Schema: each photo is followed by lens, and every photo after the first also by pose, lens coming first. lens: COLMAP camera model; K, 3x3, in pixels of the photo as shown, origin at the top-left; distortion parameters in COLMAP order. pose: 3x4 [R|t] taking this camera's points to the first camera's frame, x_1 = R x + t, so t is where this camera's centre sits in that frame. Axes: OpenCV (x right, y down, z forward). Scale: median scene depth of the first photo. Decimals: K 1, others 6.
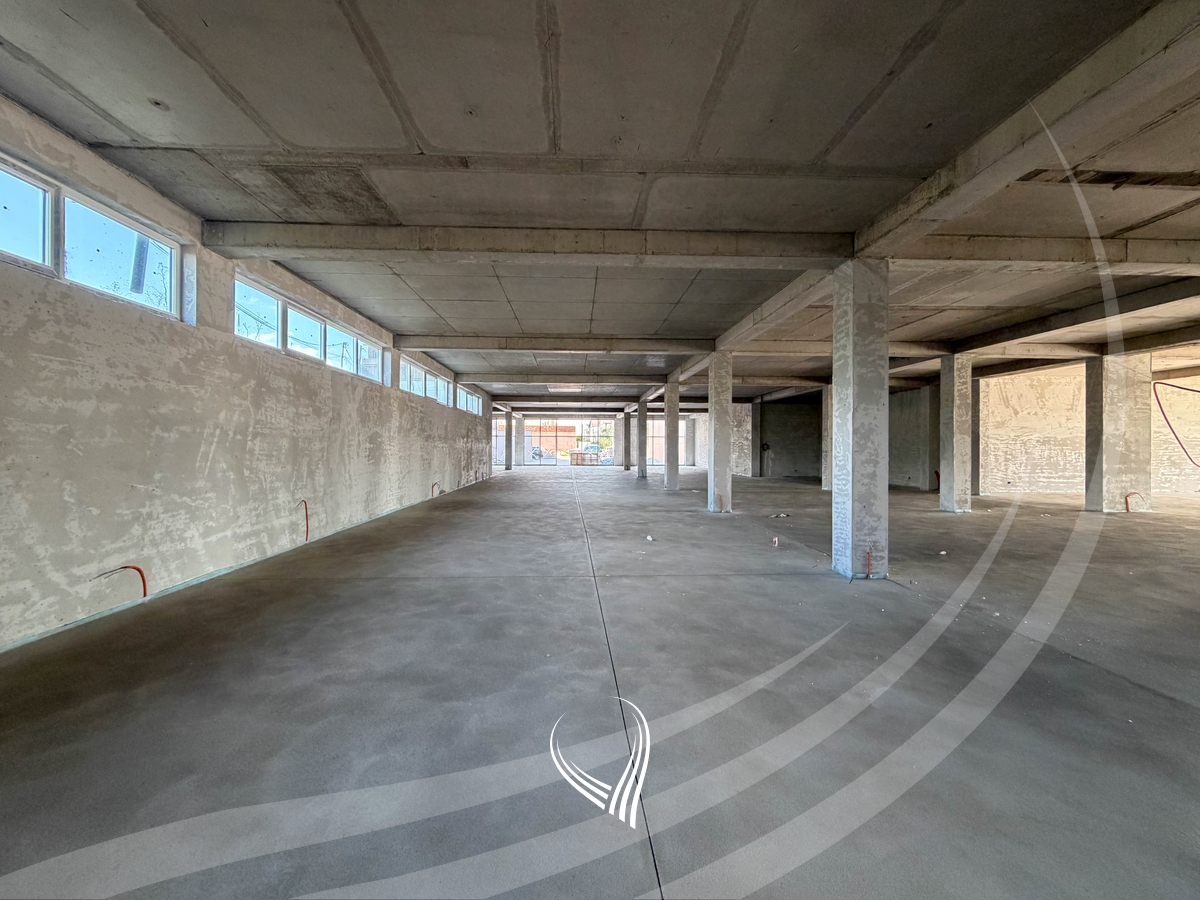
lens RADIAL K [[478.7, 0, 605.4], [0, 478.7, 450.9], [0, 0, 1]] dist [0.000613, 0.000041]
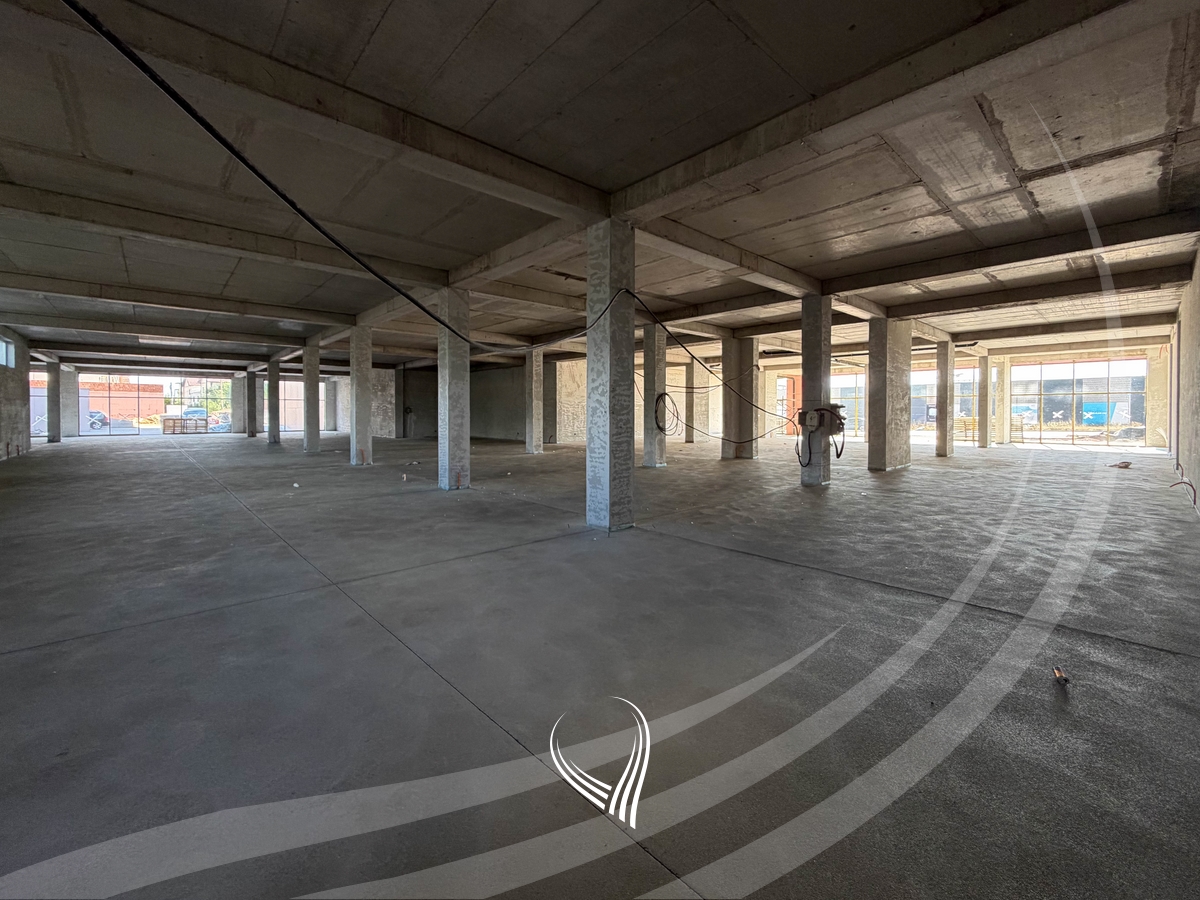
lens RADIAL K [[478.7, 0, 581.4], [0, 478.7, 417.1], [0, 0, 1]] dist [0.000613, 0.000041]
pose [[0.790758, -0.009281, 0.612058, -0.036548], [0.007229, 0.999957, 0.005824, 0.006701], [-0.612086, -0.000181, 0.790791, -0.182566]]
